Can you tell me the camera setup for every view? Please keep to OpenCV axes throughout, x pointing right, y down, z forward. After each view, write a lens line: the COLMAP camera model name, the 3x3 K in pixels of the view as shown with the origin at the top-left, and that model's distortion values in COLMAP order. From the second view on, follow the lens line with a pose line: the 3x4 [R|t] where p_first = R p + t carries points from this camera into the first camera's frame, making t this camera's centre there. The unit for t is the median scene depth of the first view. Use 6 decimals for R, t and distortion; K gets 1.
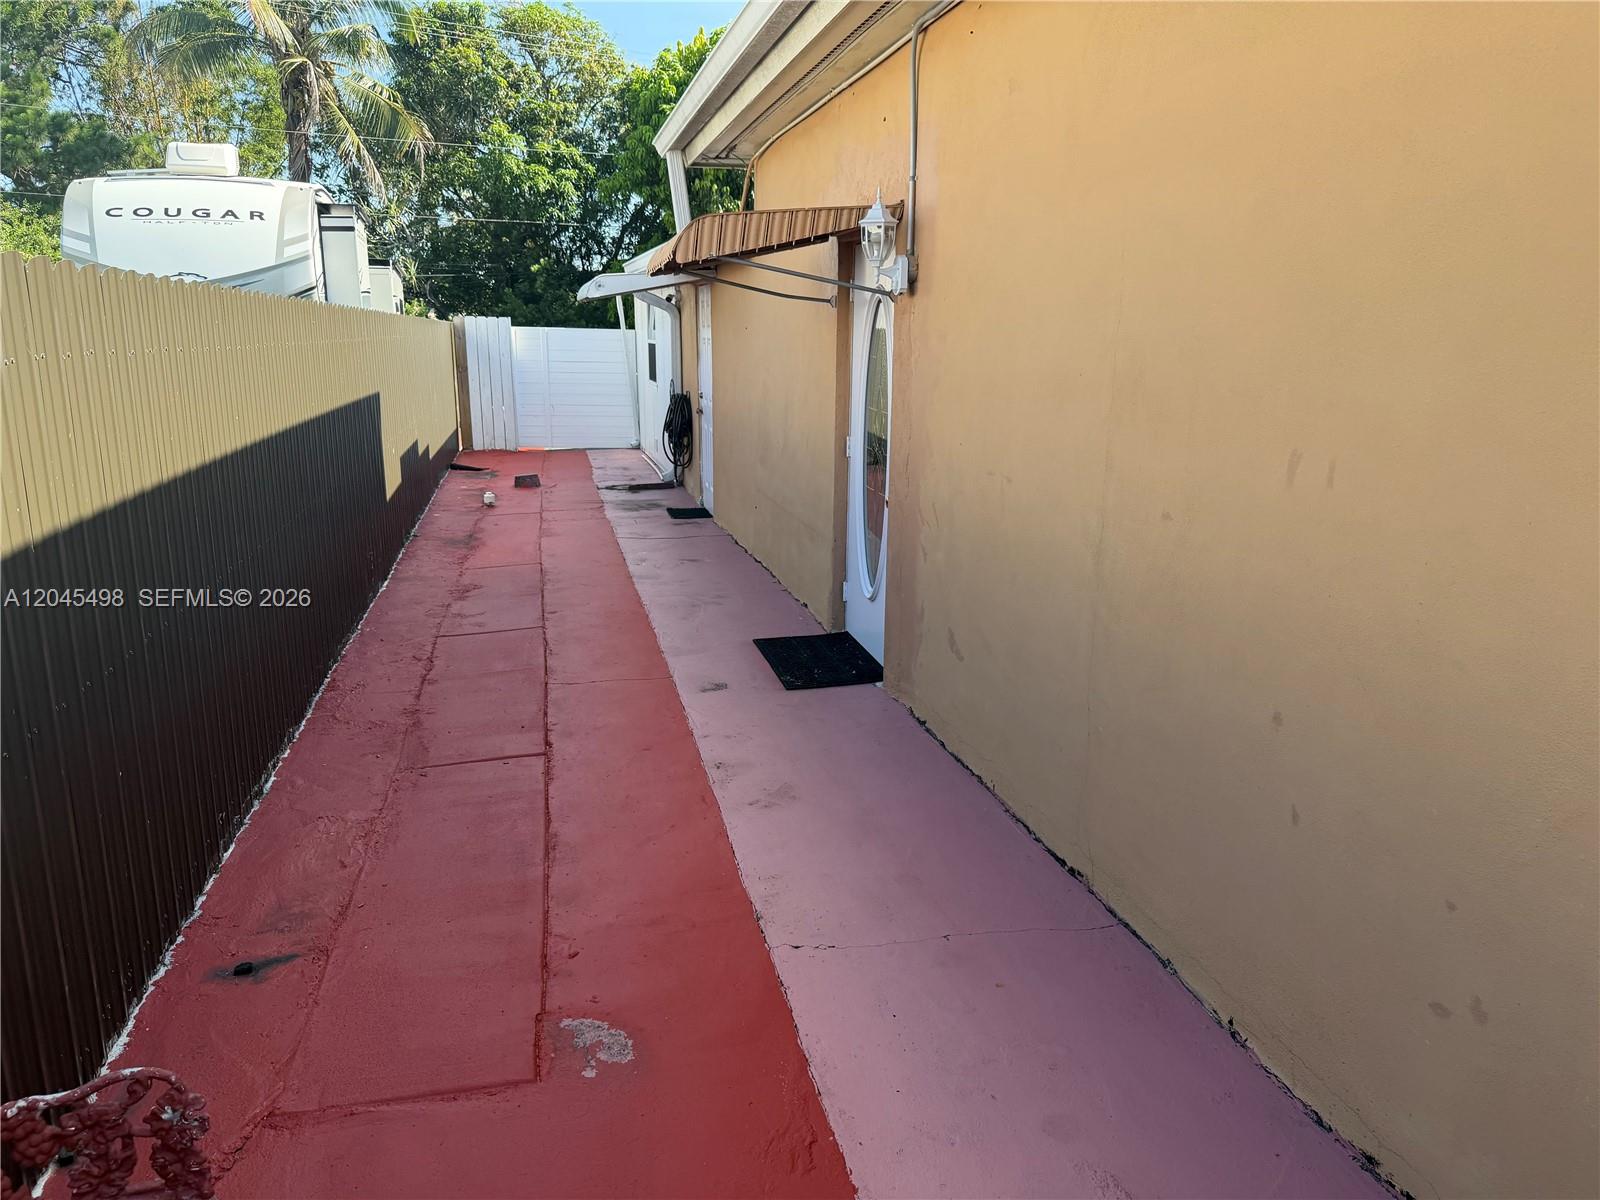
lens RADIAL K [[1116.7, 0, 801.4], [0, 1116.7, 581.2], [0, 0, 1]] dist [0.000023, -0.045055]
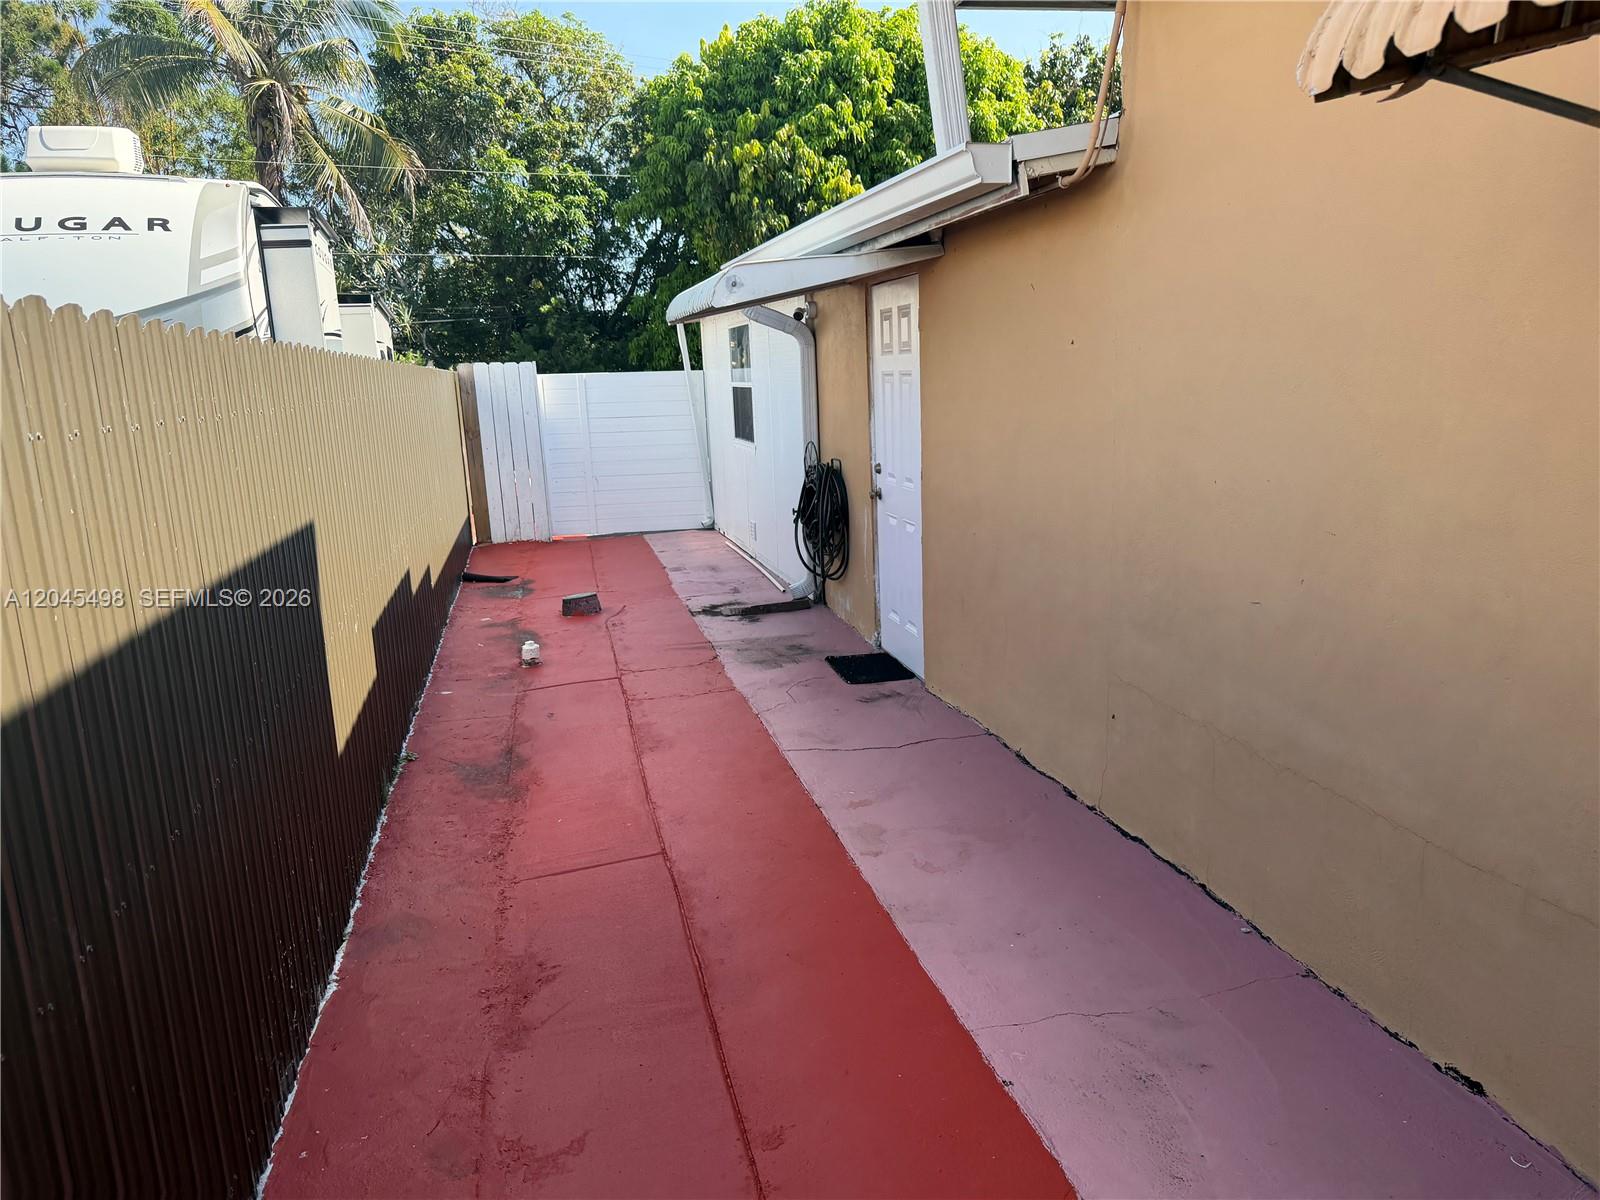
lens RADIAL K [[1122.8, 0, 800.0], [0, 1122.8, 600.0], [0, 0, 1]] dist [0.002385, -0.050070]
pose [[0.998861, -0.046520, -0.010607, -0.040556], [0.046335, 0.998780, -0.017104, -0.027802], [0.011389, 0.016593, 0.999797, 0.125914]]
